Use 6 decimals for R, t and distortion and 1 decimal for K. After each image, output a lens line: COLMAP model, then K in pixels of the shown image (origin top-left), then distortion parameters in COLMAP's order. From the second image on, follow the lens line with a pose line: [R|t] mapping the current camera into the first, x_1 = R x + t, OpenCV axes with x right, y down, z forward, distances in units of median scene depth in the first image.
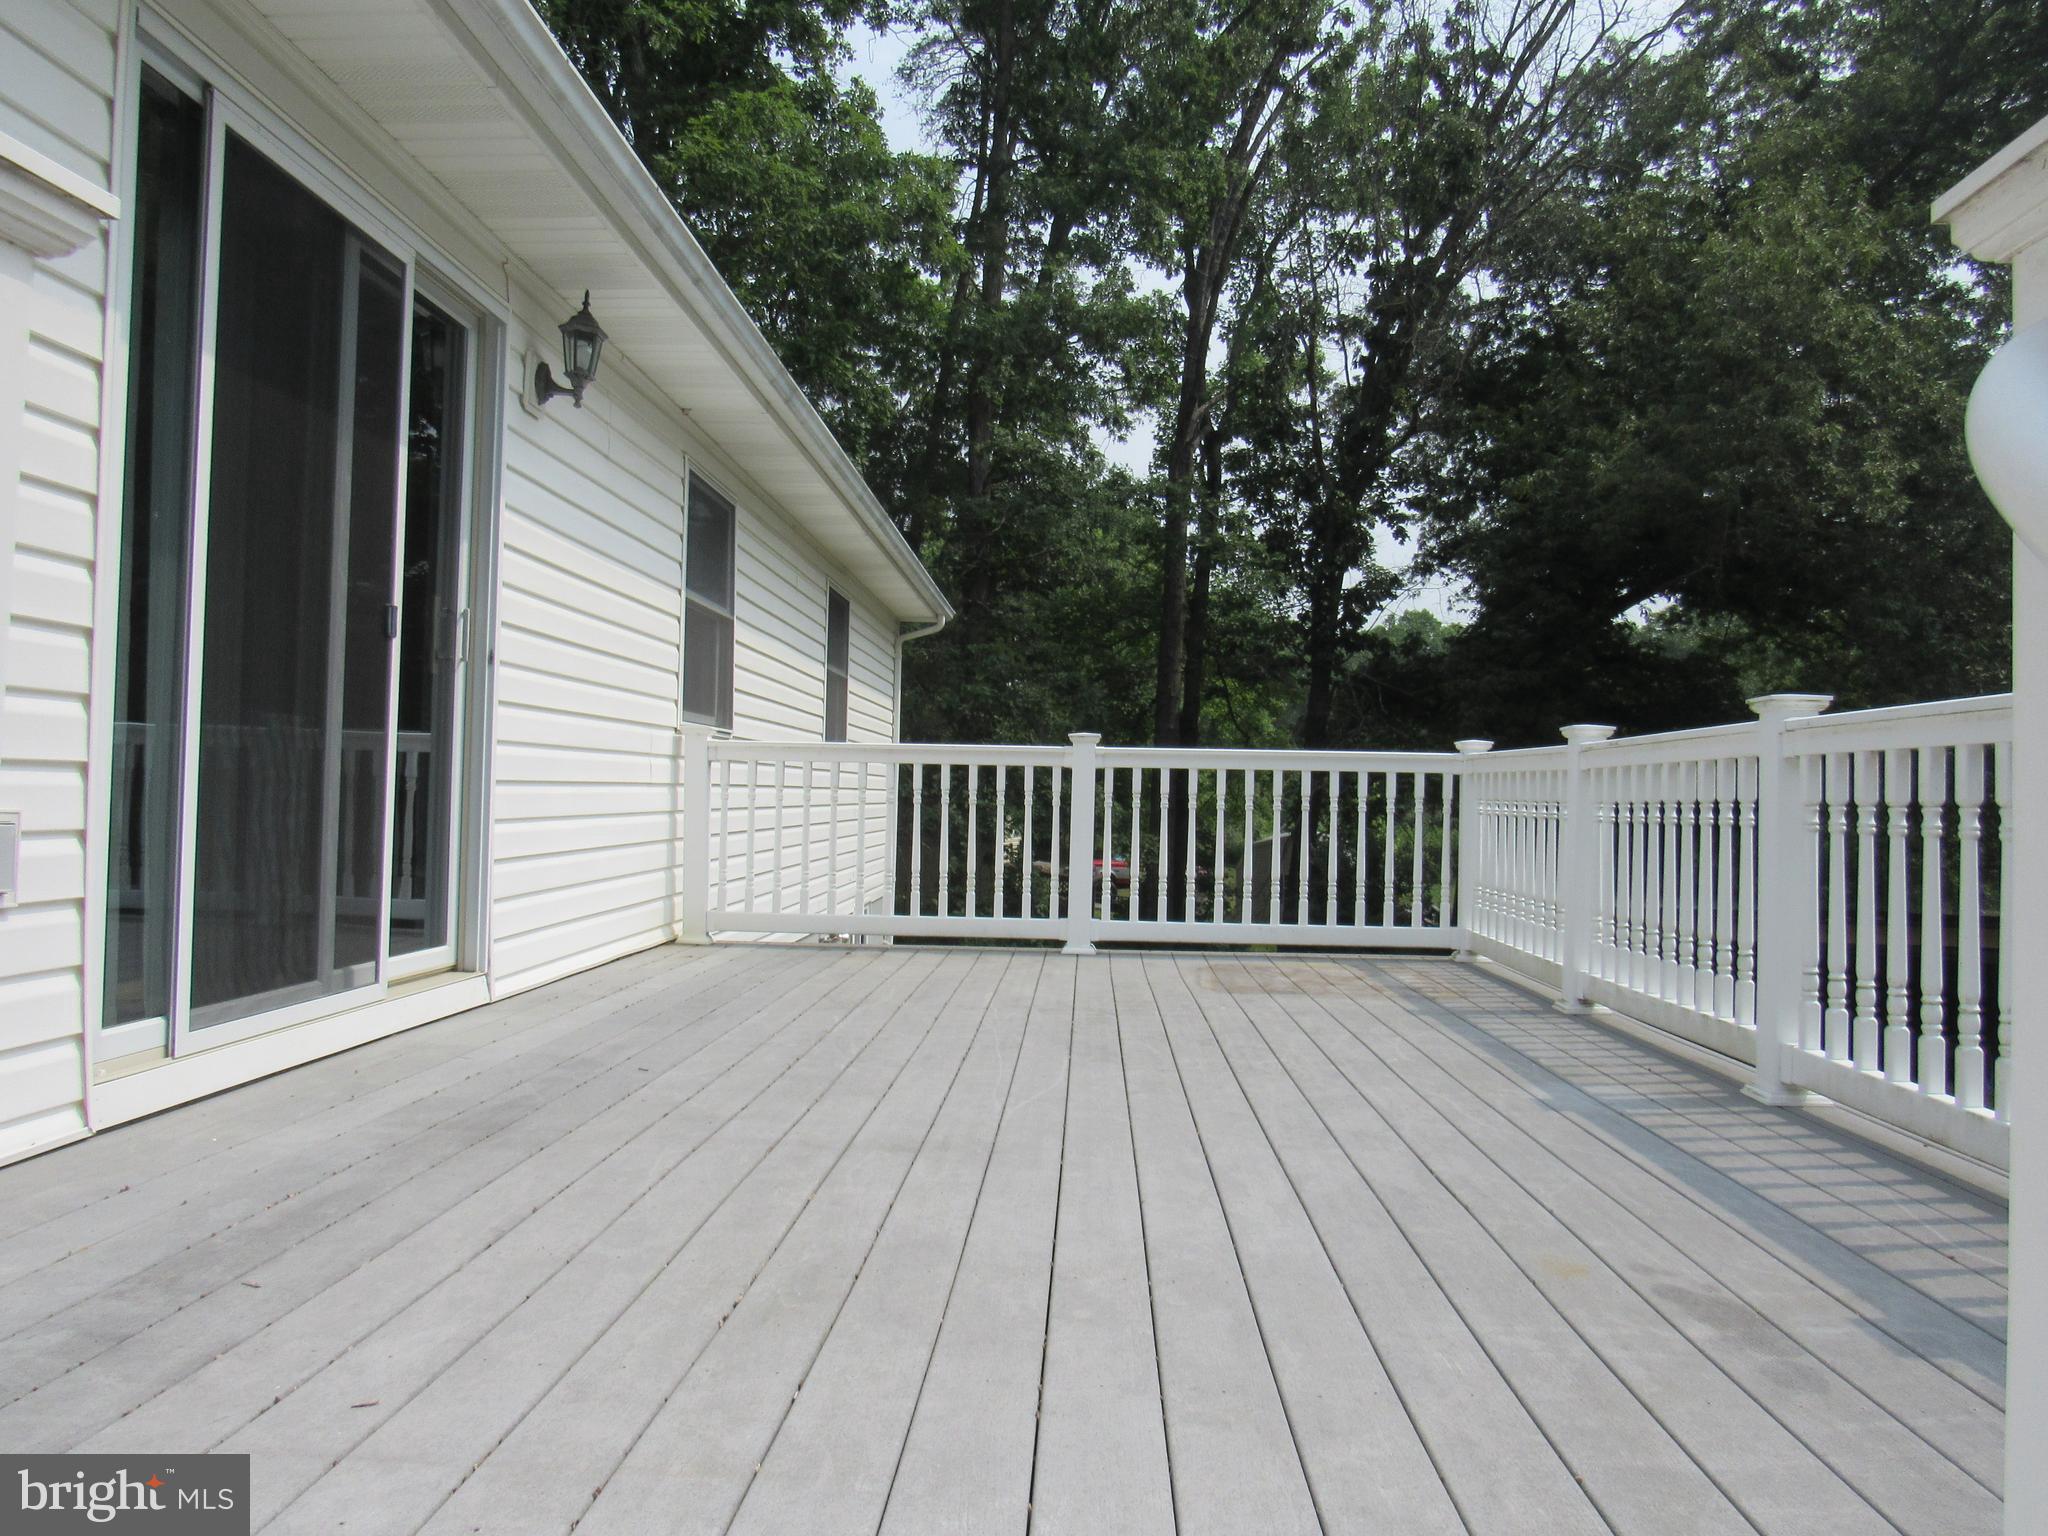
lens RADIAL K [[1476.5, 0, 1030.4], [0, 1476.5, 765.6], [0, 0, 1]] dist [-0.036085, 0.015651]
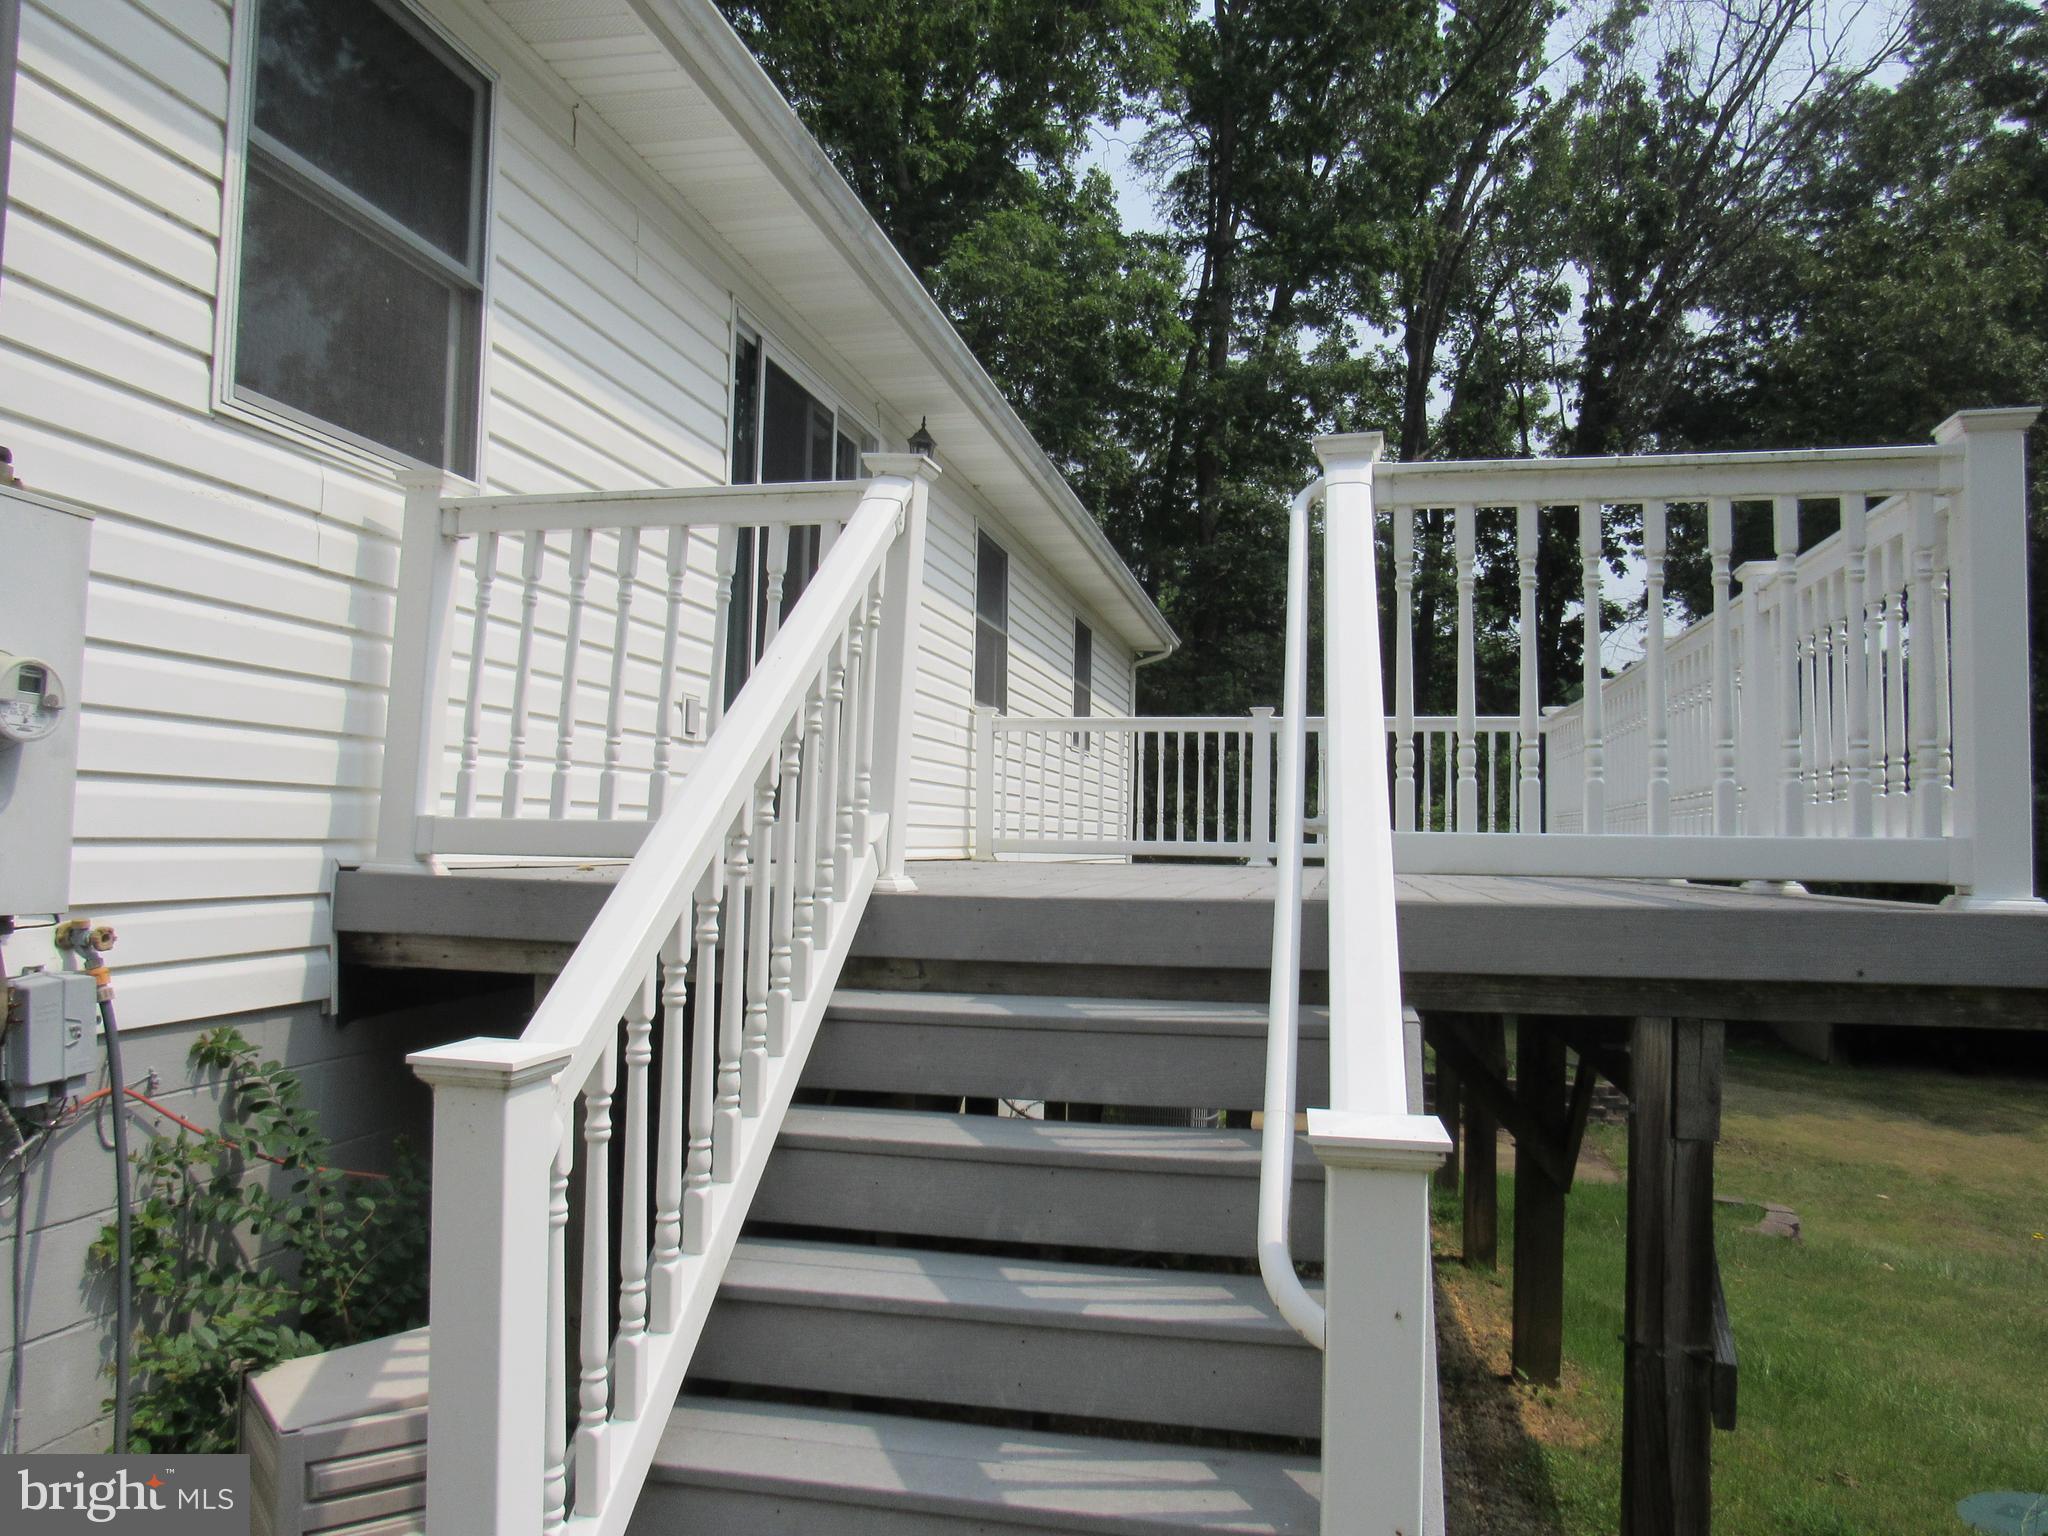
lens RADIAL K [[1476.5, 0, 1024.9], [0, 1476.5, 774.7], [0, 0, 1]] dist [-0.036085, 0.015651]
pose [[0.985891, -0.010296, -0.167072, 0.012968], [0.005320, 0.999530, -0.030206, 0.021789], [0.167304, 0.028891, 0.985482, -0.105484]]
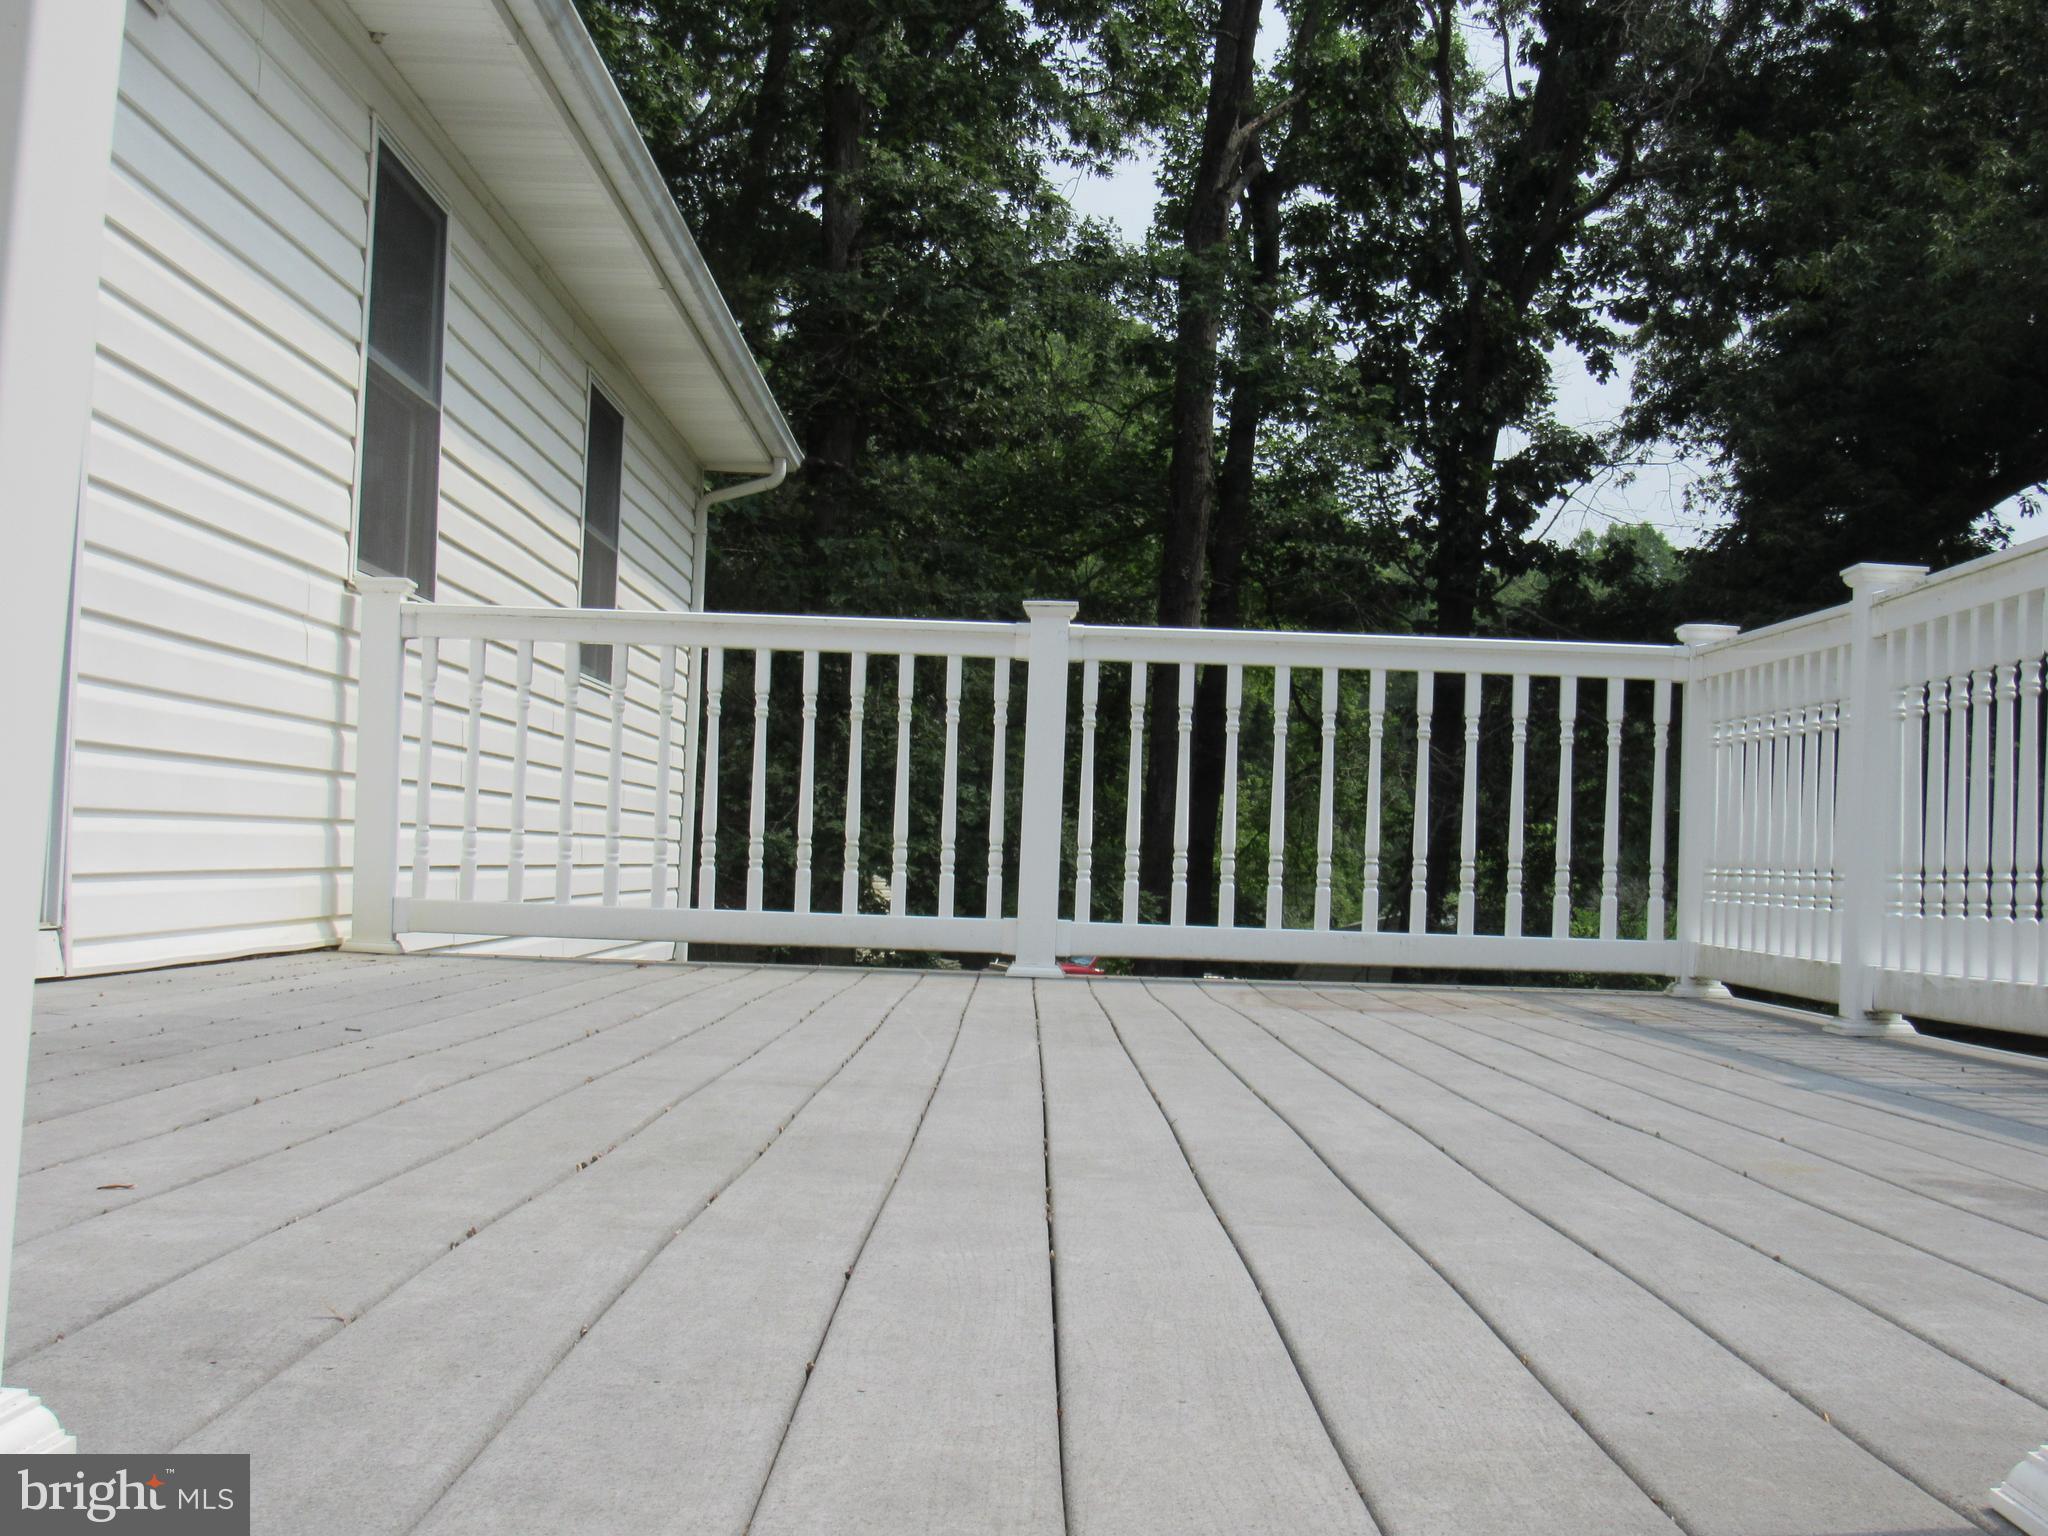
lens RADIAL K [[2757.7, 0, 1038.1], [0, 2757.7, 771.0], [0, 0, 1]] dist [-0.072026, 0.000000]
pose [[0.998869, 0.015923, 0.044810, -0.004331], [-0.015333, 0.999792, -0.013475, 0.016135], [-0.045016, 0.012772, 0.998905, -0.024239]]
